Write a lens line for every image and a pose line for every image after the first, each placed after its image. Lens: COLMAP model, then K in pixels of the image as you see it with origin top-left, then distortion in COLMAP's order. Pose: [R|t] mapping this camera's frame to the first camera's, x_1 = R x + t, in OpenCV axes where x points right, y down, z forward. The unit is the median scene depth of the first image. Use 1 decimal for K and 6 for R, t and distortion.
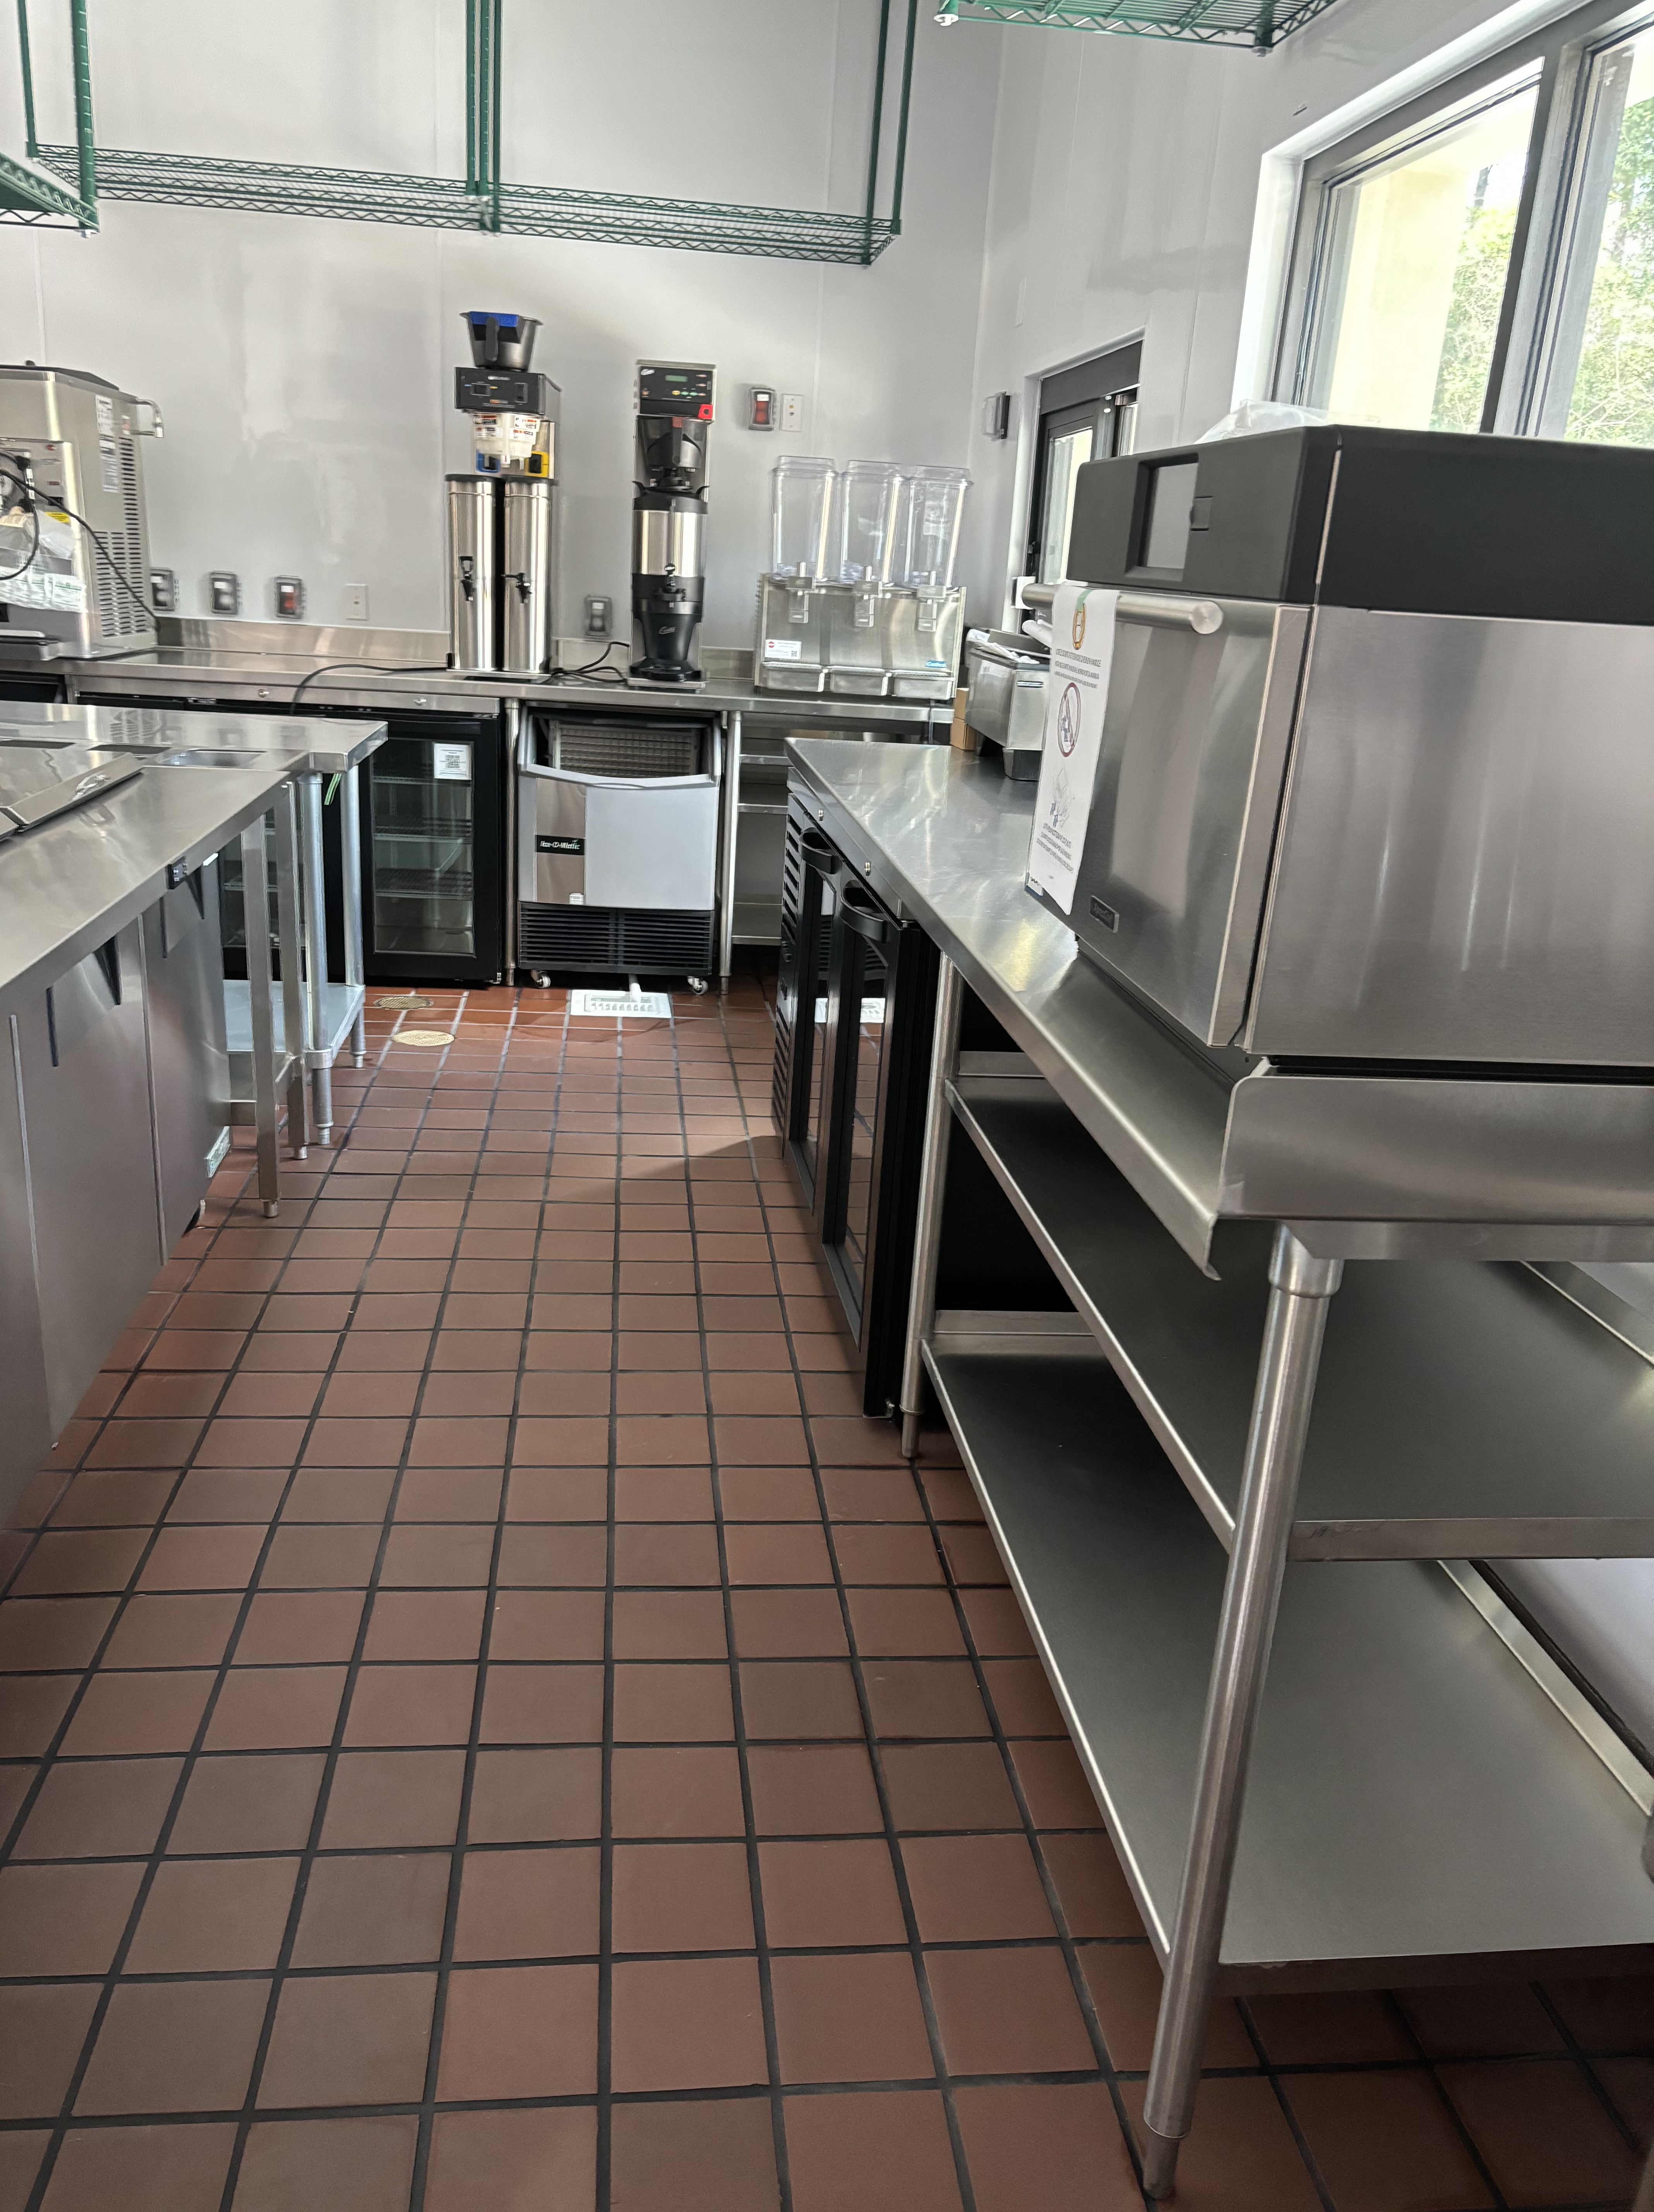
lens RADIAL K [[1688.6, 0, 829.8], [0, 1688.6, 1101.1], [0, 0, 1]] dist [0.037349, -0.044401]
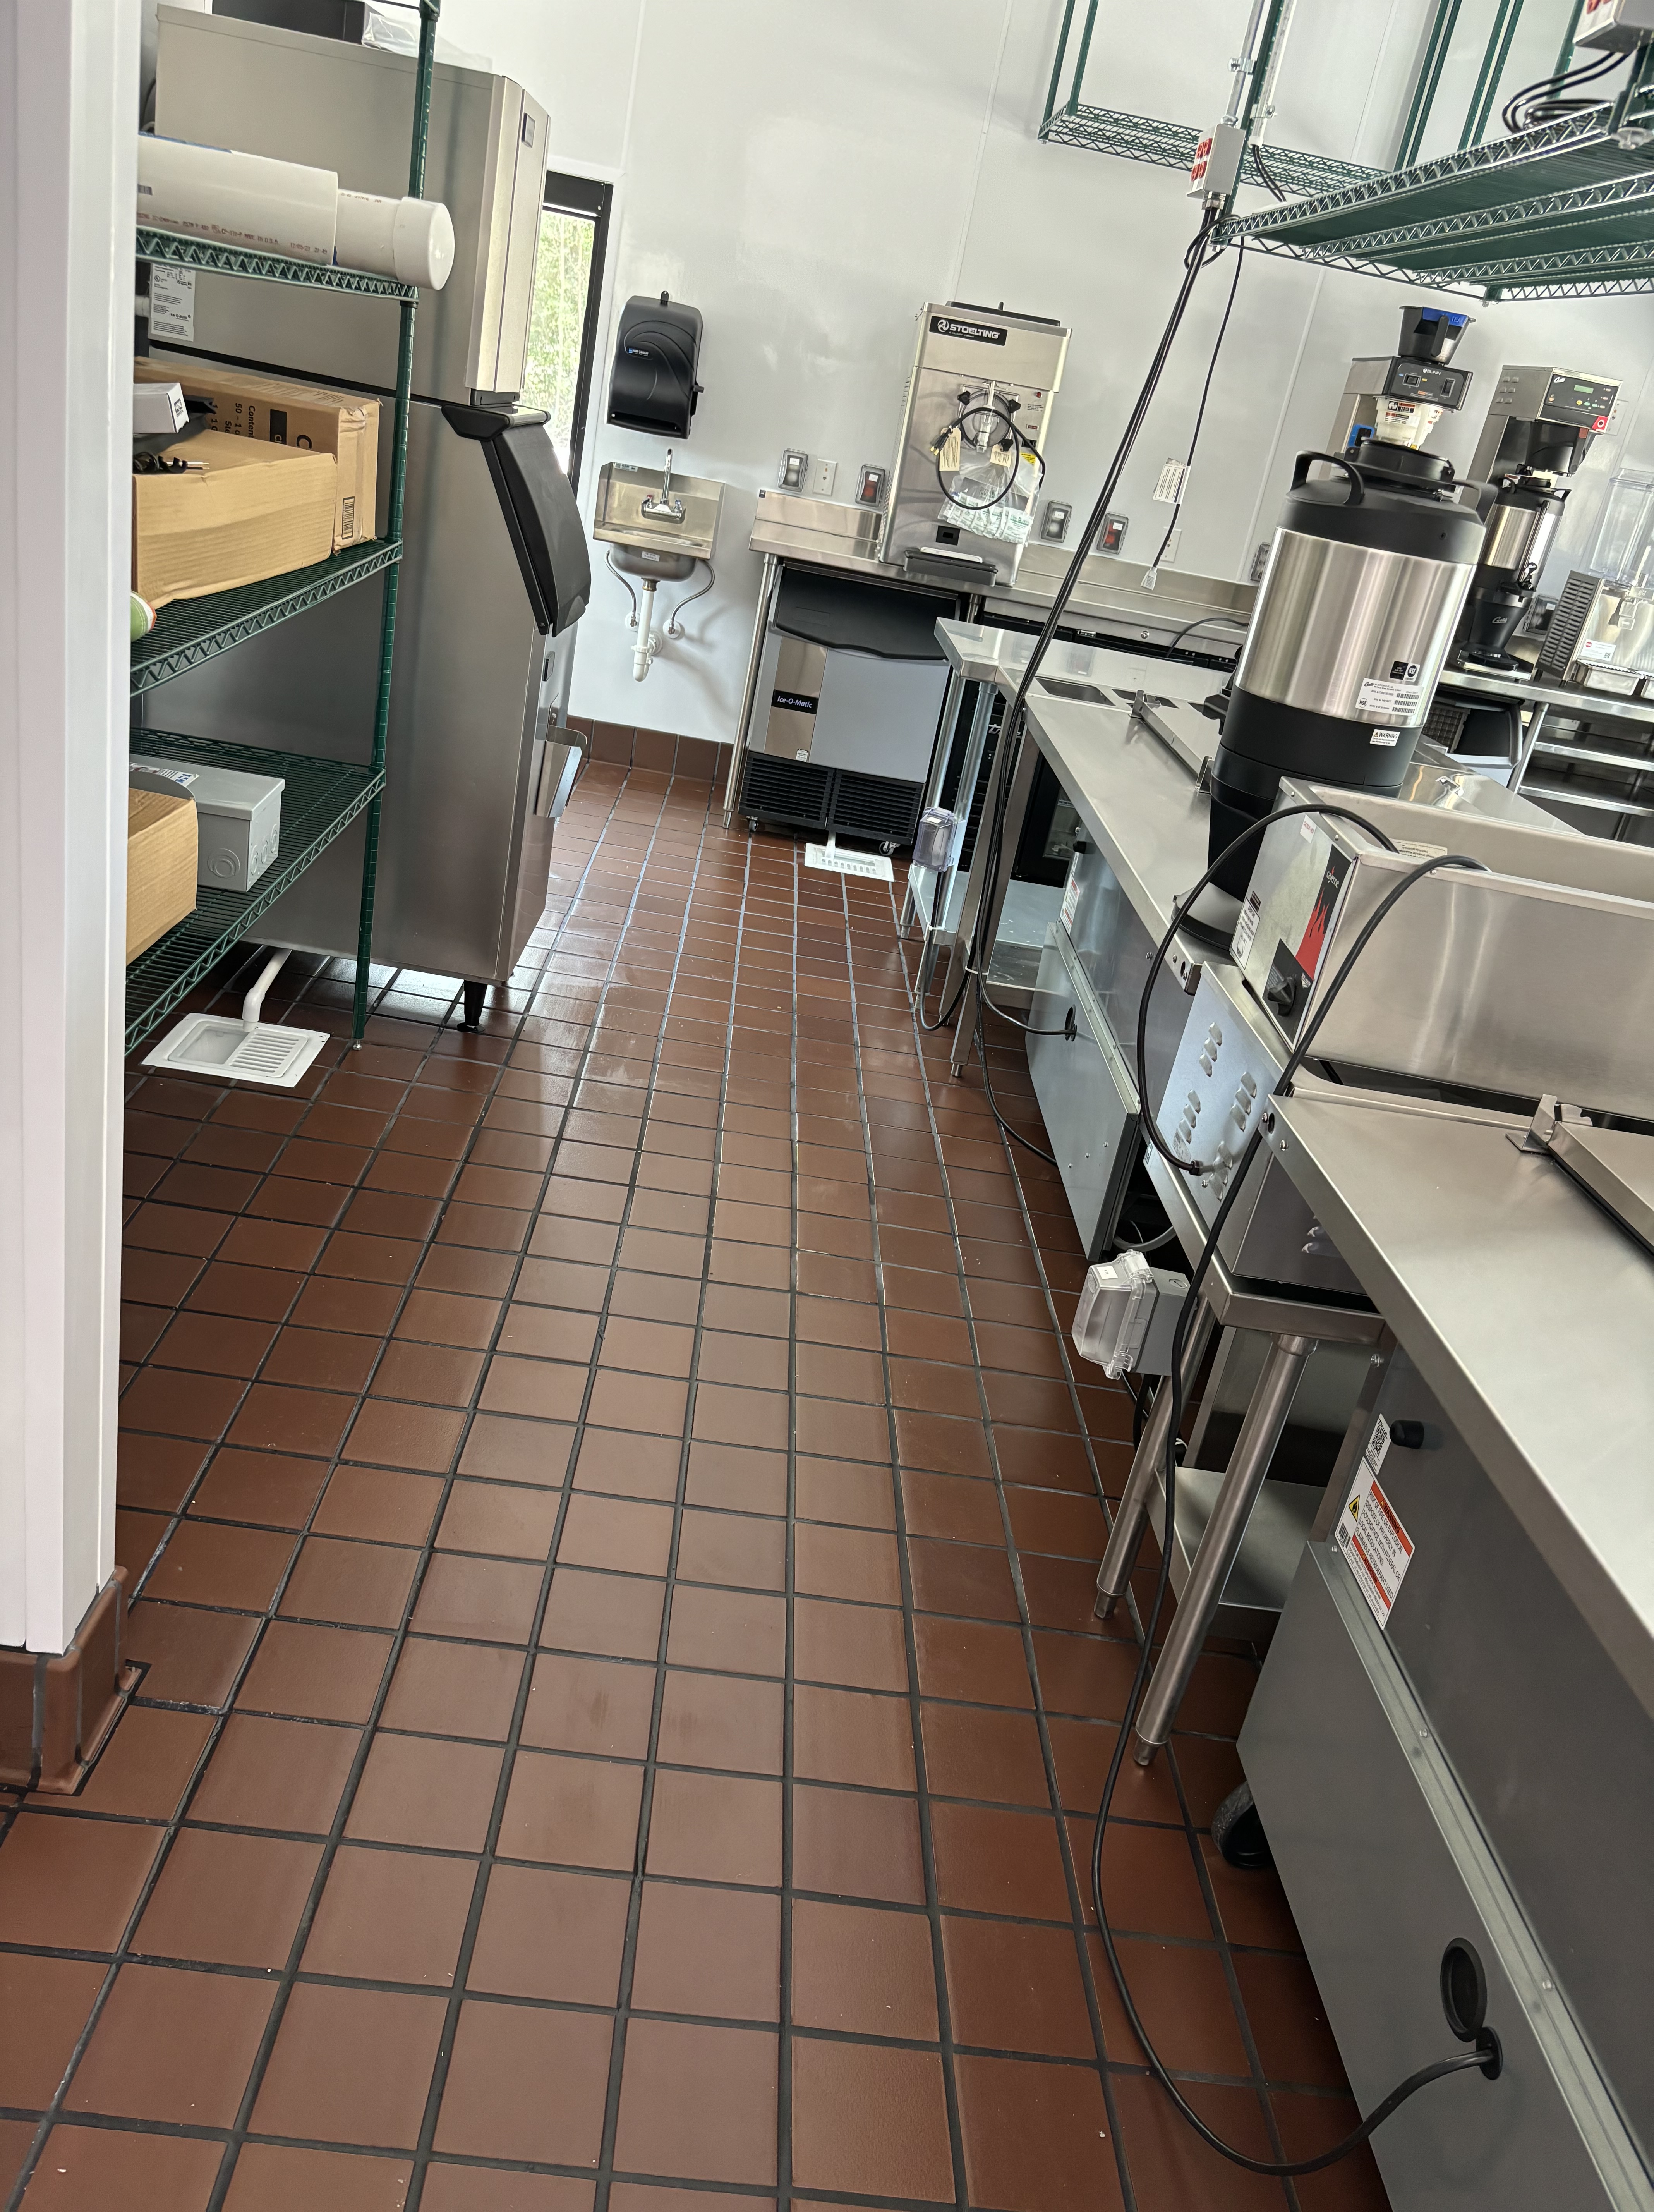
lens RADIAL K [[1688.6, 0, 822.3], [0, 1688.6, 1106.0], [0, 0, 1]] dist [0.037349, -0.044401]
pose [[0.986110, 0.155264, -0.058992, -0.426291], [-0.150193, 0.985216, 0.082415, 0.000455], [0.070916, -0.072410, 0.994851, -0.126349]]
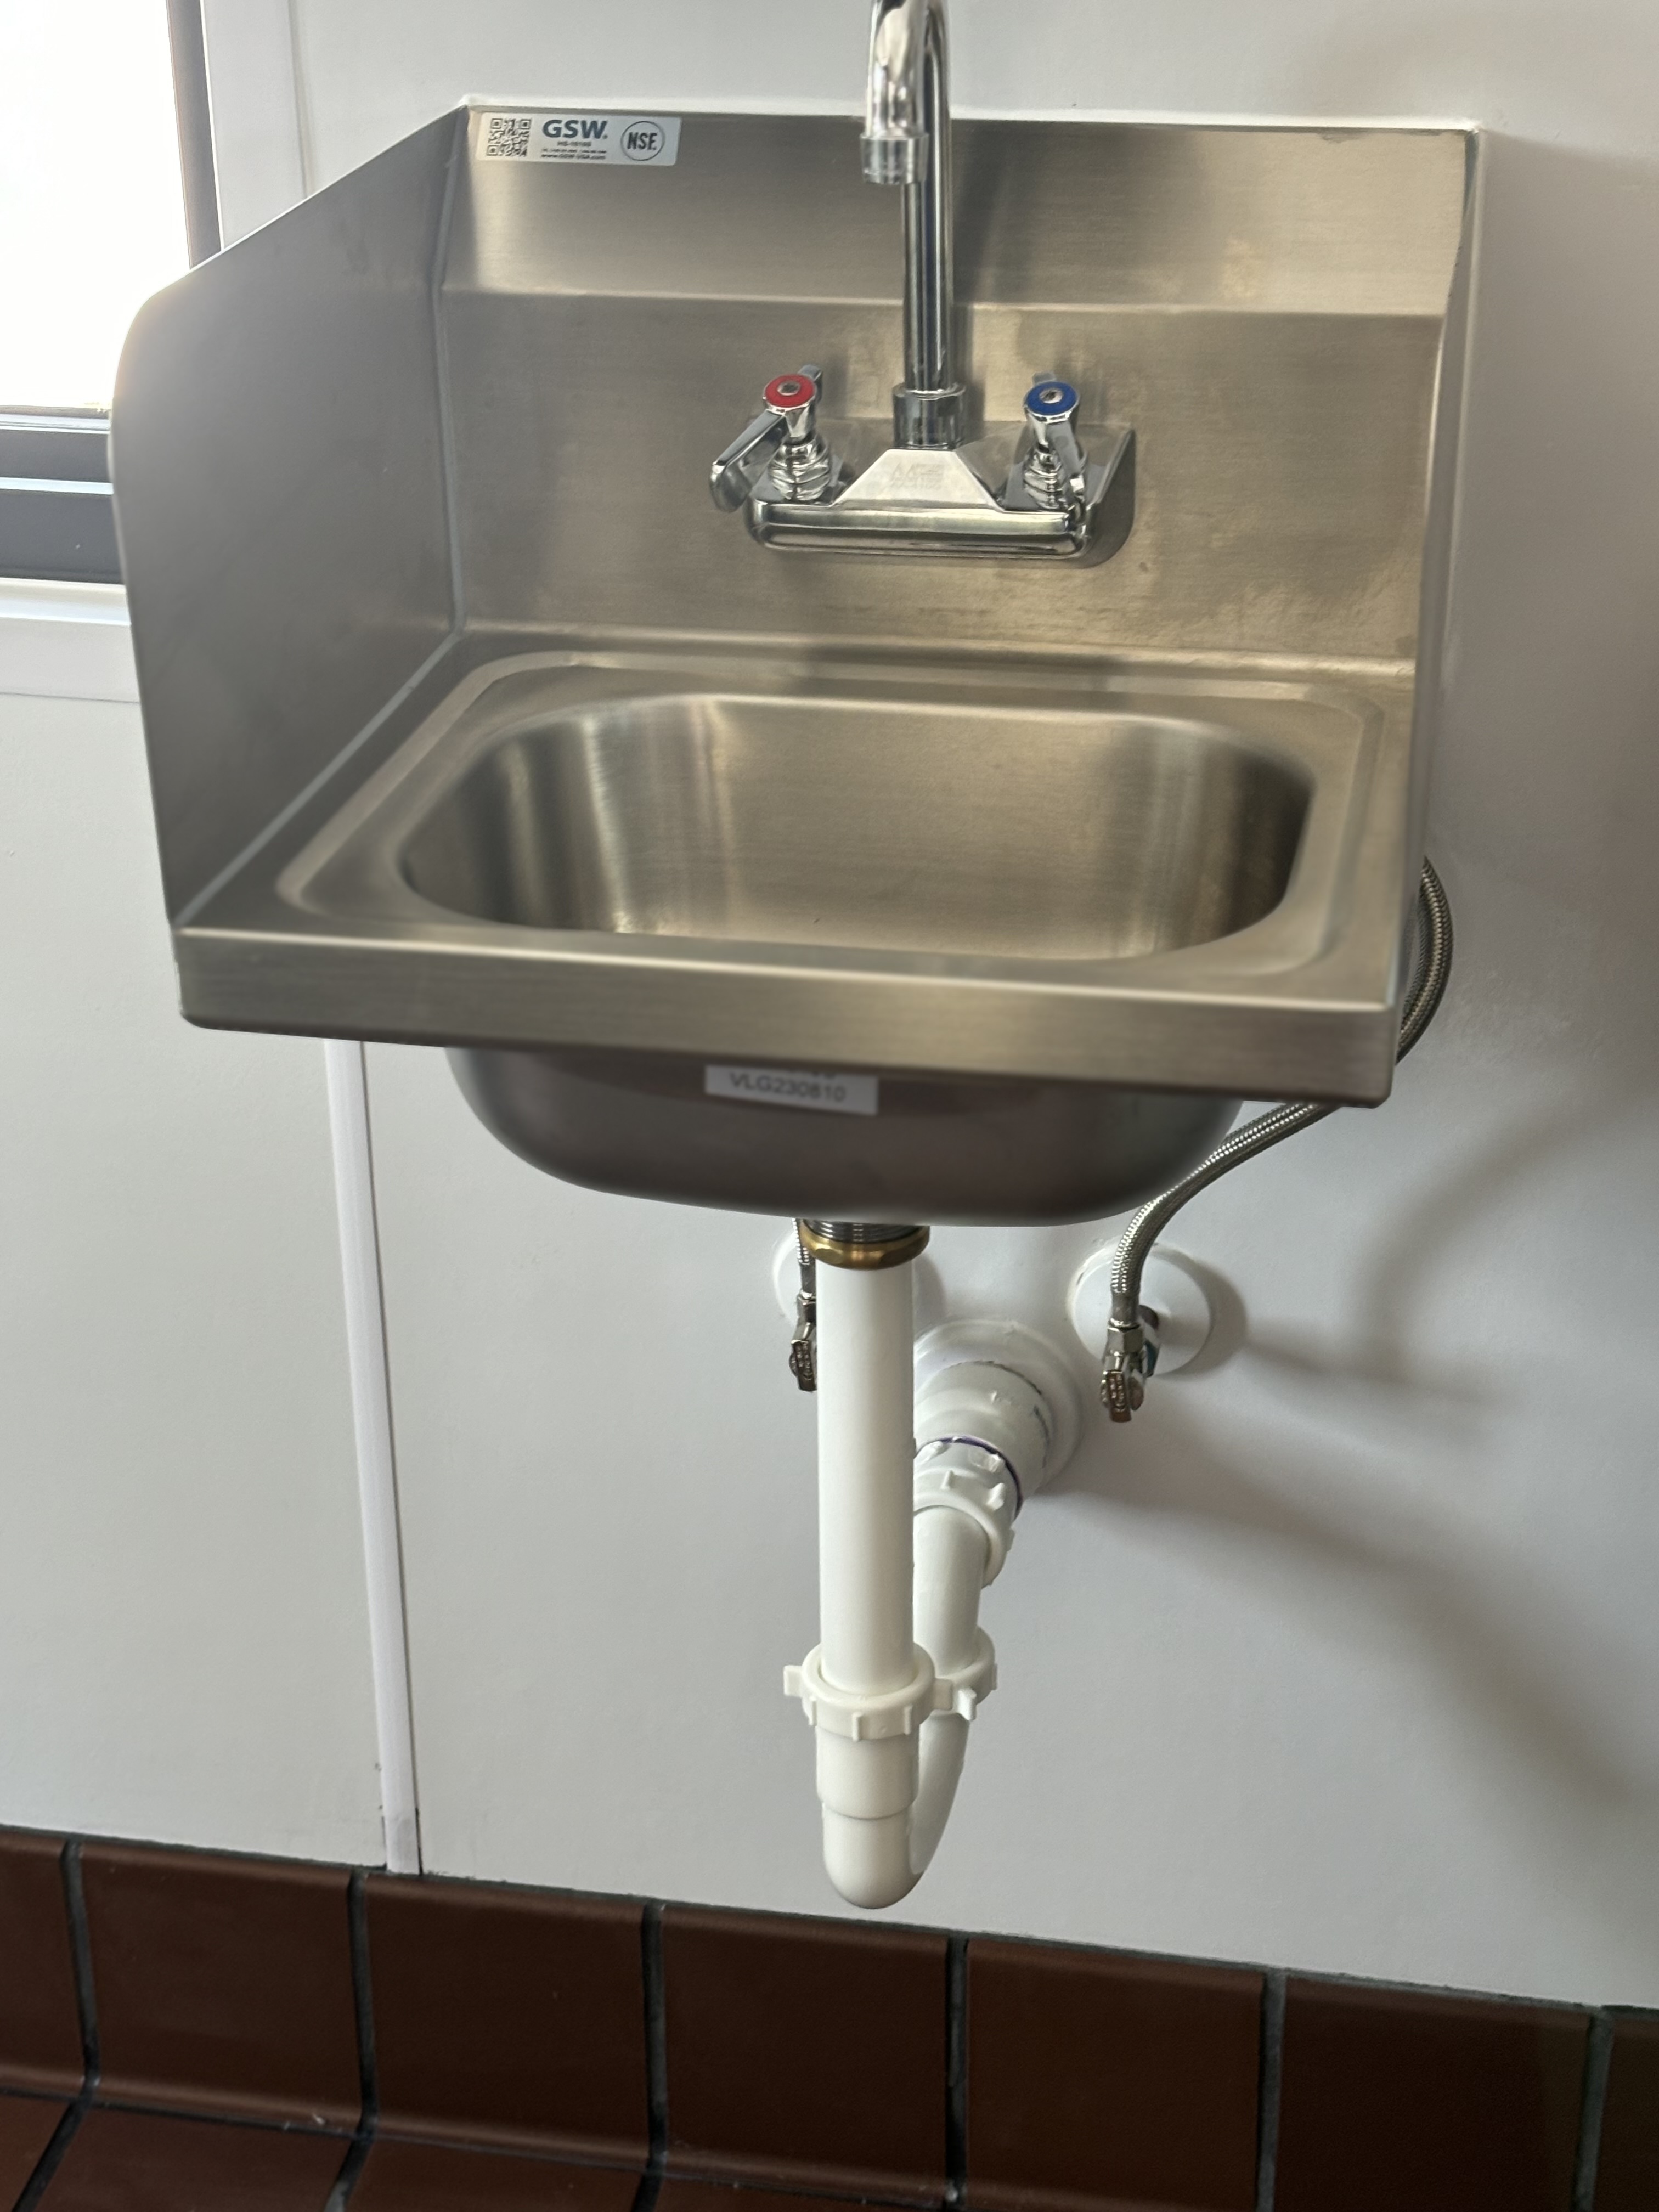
lens RADIAL K [[3410.3, 0, 828.9], [0, 3410.3, 1107.6], [0, 0, 1]] dist [0.075681, 0.000000]
pose [[0.947057, 0.068679, -0.313634, -1.768712], [-0.034982, 0.993111, 0.111838, -2.256518], [0.319154, -0.094945, 0.942935, 7.539908]]
